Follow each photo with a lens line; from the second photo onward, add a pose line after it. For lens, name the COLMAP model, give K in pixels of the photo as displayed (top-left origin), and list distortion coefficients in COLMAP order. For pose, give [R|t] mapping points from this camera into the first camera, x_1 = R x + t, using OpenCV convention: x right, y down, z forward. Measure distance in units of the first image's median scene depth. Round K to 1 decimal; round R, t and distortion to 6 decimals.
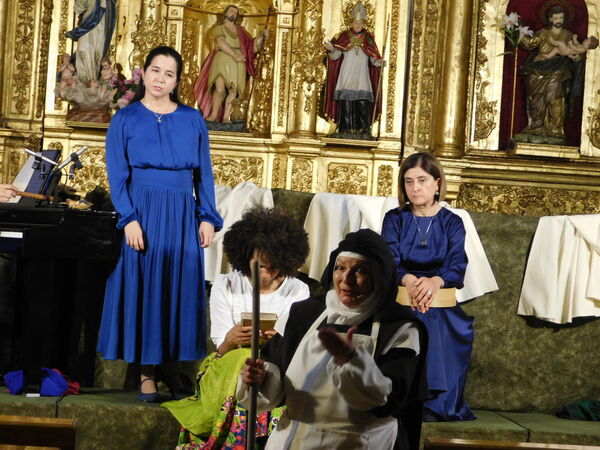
lens RADIAL K [[2162.2, 0, 299.4], [0, 2162.2, 225.7], [0, 0, 1]] dist [0.181881, -2.269390]
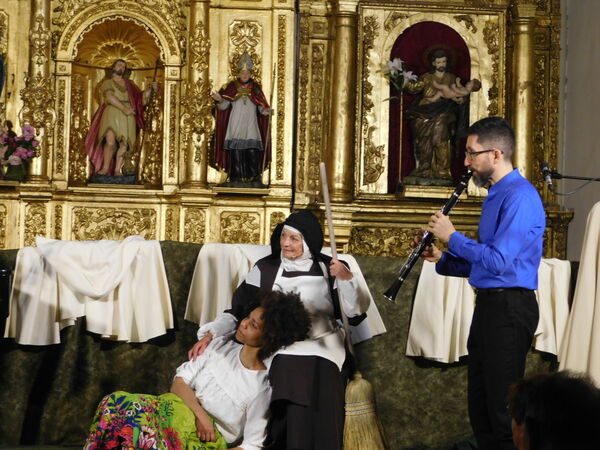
lens RADIAL K [[2162.2, 0, 299.4], [0, 2162.2, 225.7], [0, 0, 1]] dist [0.181881, -2.269390]
pose [[0.998414, -0.035423, 0.043748, 0.005705], [0.036314, 0.999146, -0.019729, -0.001270], [-0.043012, 0.021287, 0.998848, -0.011757]]
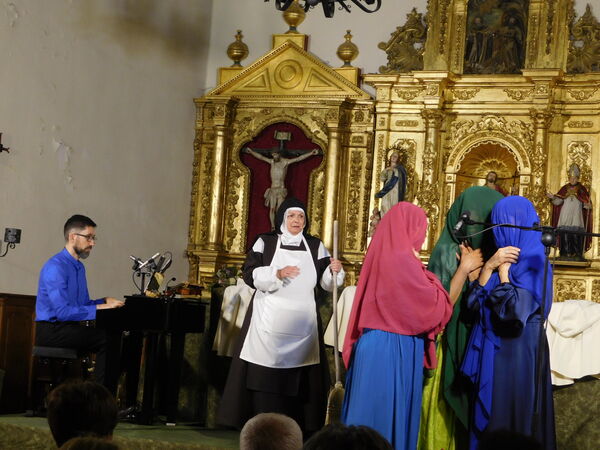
lens RADIAL K [[1252.6, 0, 291.5], [0, 1252.6, 226.8], [0, 0, 1]] dist [0.114461, -0.292323]
pose [[0.894698, -0.032760, -0.445469, 0.226188], [-0.009279, 0.995729, -0.091862, 0.014344], [0.446575, 0.086322, 0.890572, 0.192719]]
